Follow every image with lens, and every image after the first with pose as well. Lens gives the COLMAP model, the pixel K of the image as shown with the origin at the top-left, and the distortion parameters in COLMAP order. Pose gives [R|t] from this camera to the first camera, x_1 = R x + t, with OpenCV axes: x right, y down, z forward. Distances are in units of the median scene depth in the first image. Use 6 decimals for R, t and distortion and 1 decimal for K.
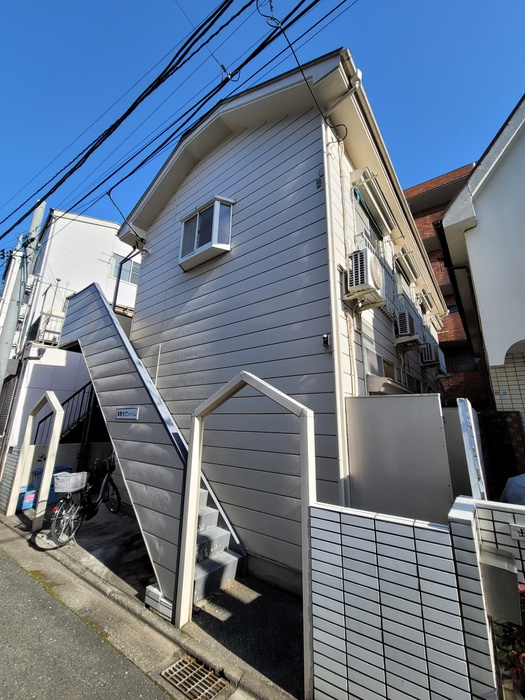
lens RADIAL K [[283.0, 0, 262.5], [0, 283.0, 346.9], [0, 0, 1]] dist [-0.002363, -0.000208]
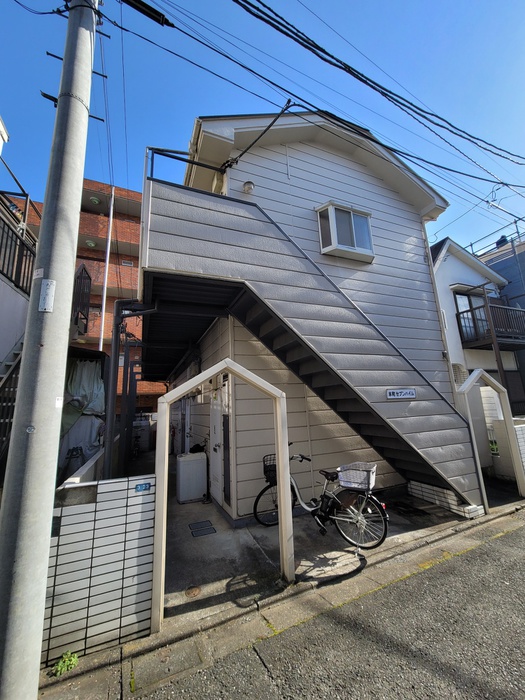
lens RADIAL K [[283.0, 0, 262.5], [0, 283.0, 346.9], [0, 0, 1]] dist [-0.002363, -0.000208]
pose [[0.491626, 0.142889, 0.859003, -1.665178], [-0.172238, 0.982913, -0.064925, 0.218541], [-0.853603, -0.116034, 0.507837, 0.908564]]
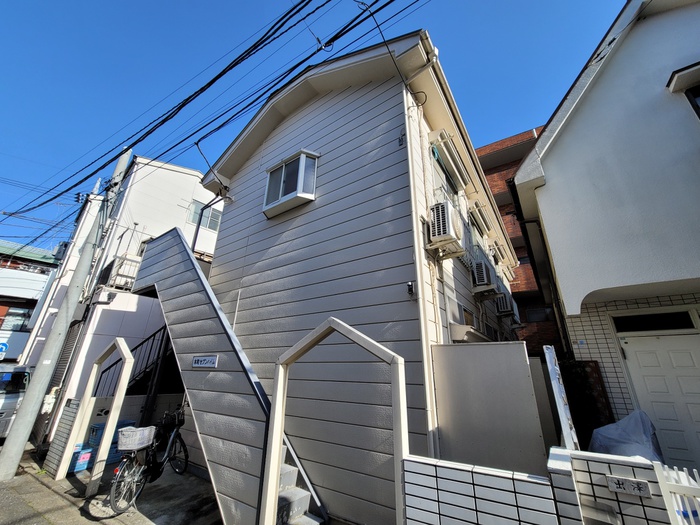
lens RADIAL K [[283.6, 0, 347.9], [0, 283.6, 264.2], [0, 0, 1]] dist [-0.007768, 0.004201]
pose [[0.998943, 0.017958, 0.042303, -0.039559], [-0.013241, 0.993926, -0.109252, 0.005791], [-0.044008, 0.108577, 0.993113, -0.011270]]
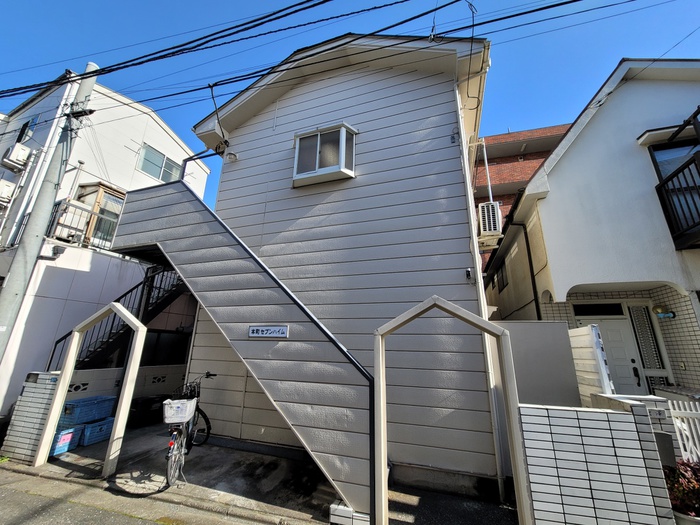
lens RADIAL K [[283.6, 0, 347.9], [0, 283.6, 264.2], [0, 0, 1]] dist [-0.007768, 0.004201]
pose [[0.944296, 0.096093, 0.314757, -0.537841], [-0.088691, 0.995342, -0.037792, 0.025321], [-0.316922, 0.007771, 0.948420, 0.022522]]
